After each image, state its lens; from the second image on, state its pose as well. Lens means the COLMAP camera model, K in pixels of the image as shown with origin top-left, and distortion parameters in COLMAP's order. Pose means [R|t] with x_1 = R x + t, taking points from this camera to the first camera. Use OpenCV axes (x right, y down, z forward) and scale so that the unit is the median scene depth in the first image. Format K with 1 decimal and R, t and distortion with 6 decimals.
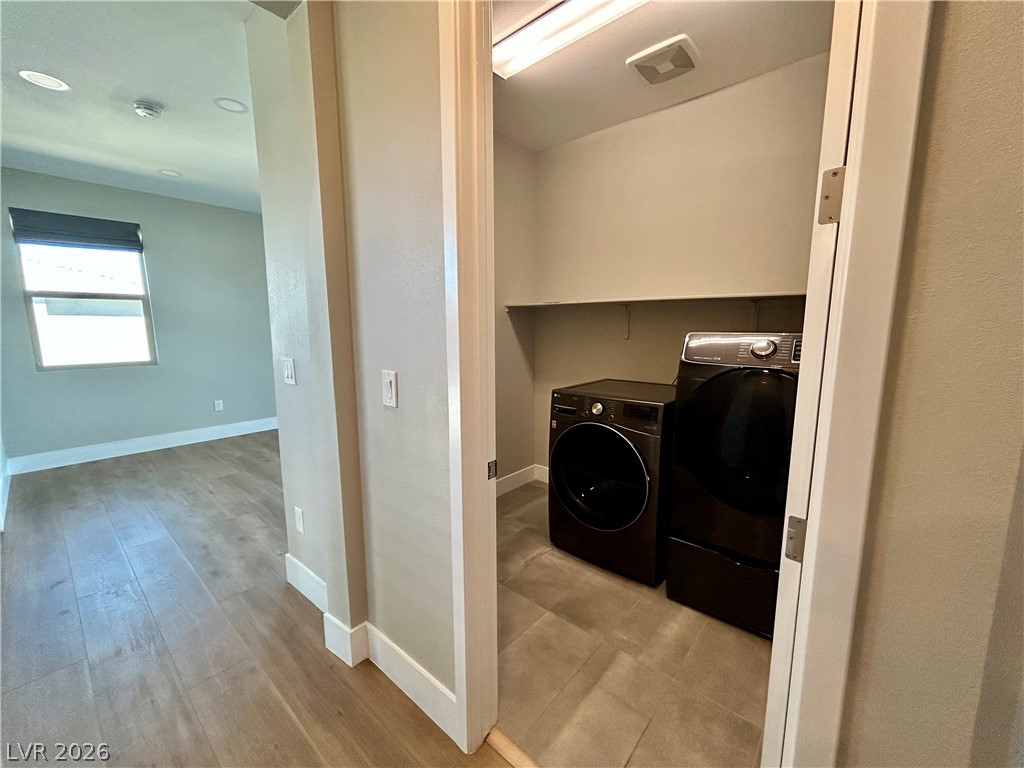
lens RADIAL K [[413.7, 0, 513.4], [0, 413.7, 386.1], [0, 0, 1]] dist [0.001399, 0.000641]
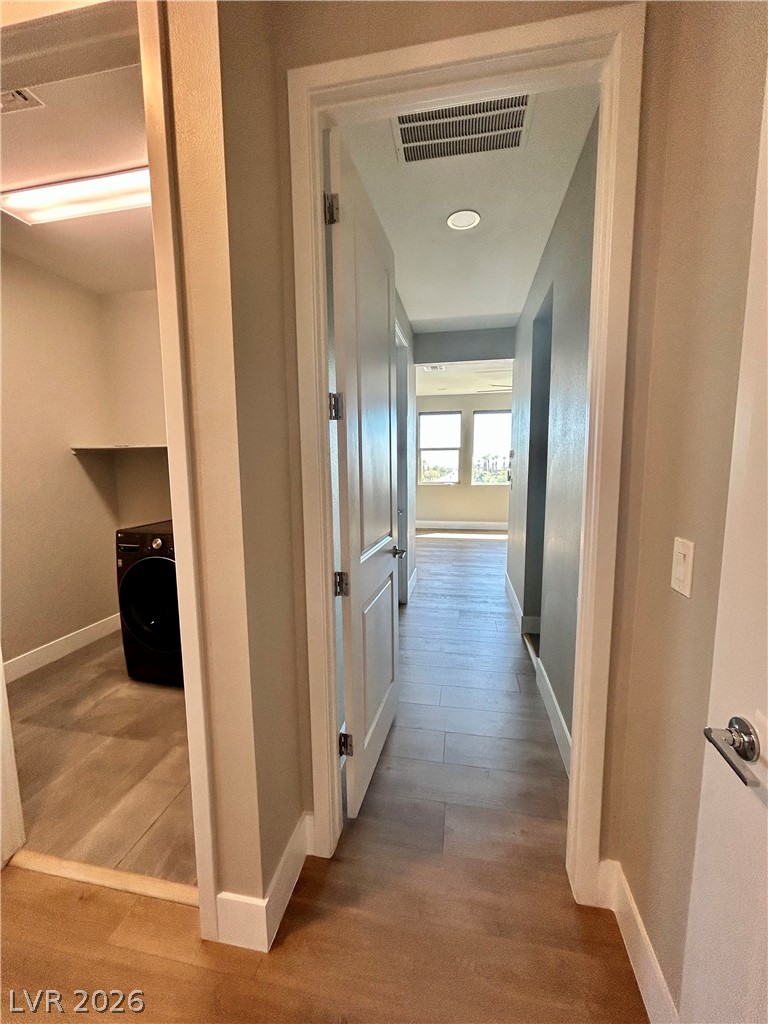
lens RADIAL K [[413.7, 0, 384.4], [0, 413.7, 509.9], [0, 0, 1]] dist [0.001399, 0.000641]
pose [[0.868195, -0.064373, 0.492030, 0.296302], [0.079643, 0.996772, -0.010123, 0.038087], [-0.489790, 0.047976, 0.870520, -0.427102]]
